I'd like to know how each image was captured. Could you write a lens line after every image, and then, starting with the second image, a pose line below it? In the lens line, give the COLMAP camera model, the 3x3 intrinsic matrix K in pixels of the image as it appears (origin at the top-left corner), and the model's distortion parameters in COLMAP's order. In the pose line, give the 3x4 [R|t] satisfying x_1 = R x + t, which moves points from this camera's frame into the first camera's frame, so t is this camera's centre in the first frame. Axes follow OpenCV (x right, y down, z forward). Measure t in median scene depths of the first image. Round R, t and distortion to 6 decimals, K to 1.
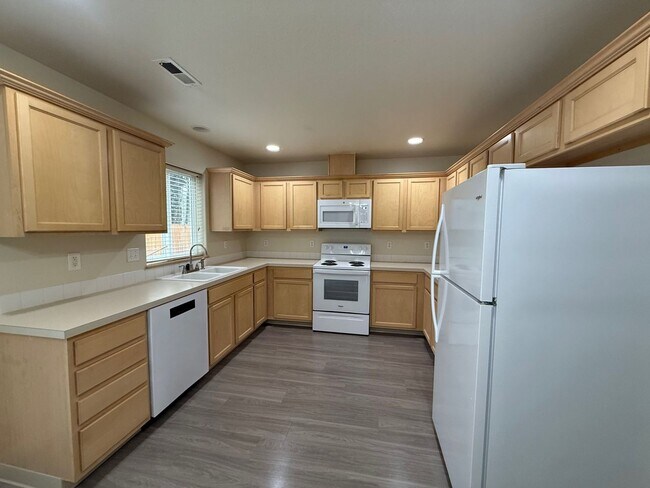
lens RADIAL K [[259.9, 0, 324.3], [0, 259.9, 246.4], [0, 0, 1]] dist [-0.002446, 0.000593]
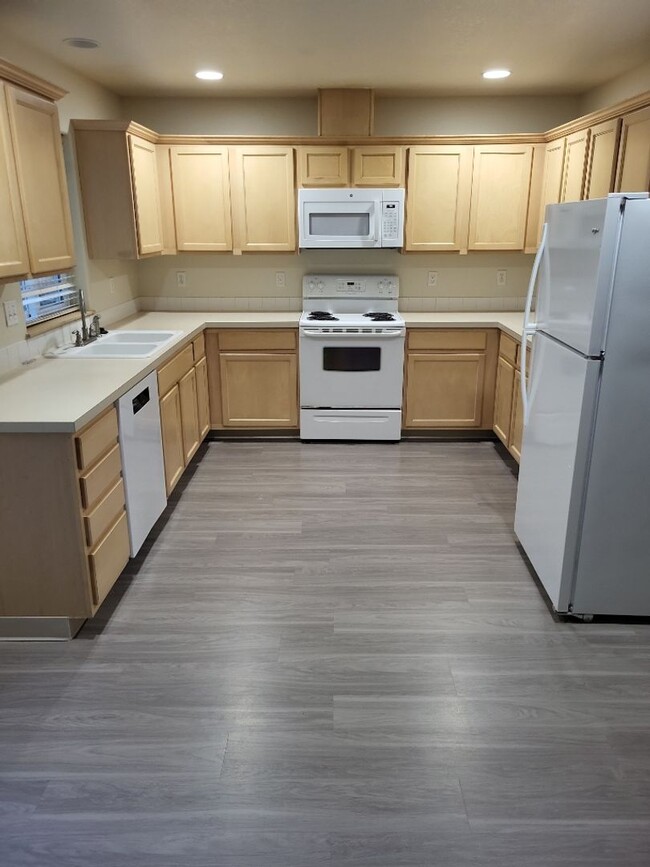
lens RADIAL K [[647.9, 0, 331.2], [0, 647.9, 431.1], [0, 0, 1]] dist [0.046883, -0.012825]
pose [[0.983824, -0.063217, 0.167615, -0.301404], [0.021914, 0.971108, 0.237633, -0.036376], [-0.177794, -0.230116, 0.956784, -0.461484]]
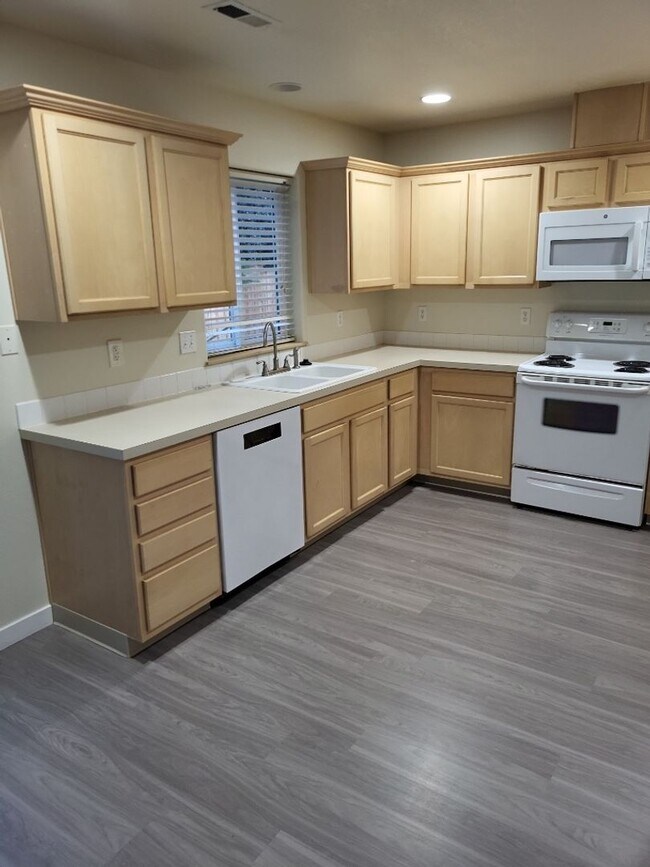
lens RADIAL K [[647.9, 0, 333.2], [0, 647.9, 432.3], [0, 0, 1]] dist [0.046883, -0.012825]
pose [[0.920709, 0.073738, -0.383220, 0.149053], [0.000299, 0.981853, 0.189643, -0.044179], [0.390250, -0.174721, 0.903979, -0.240114]]
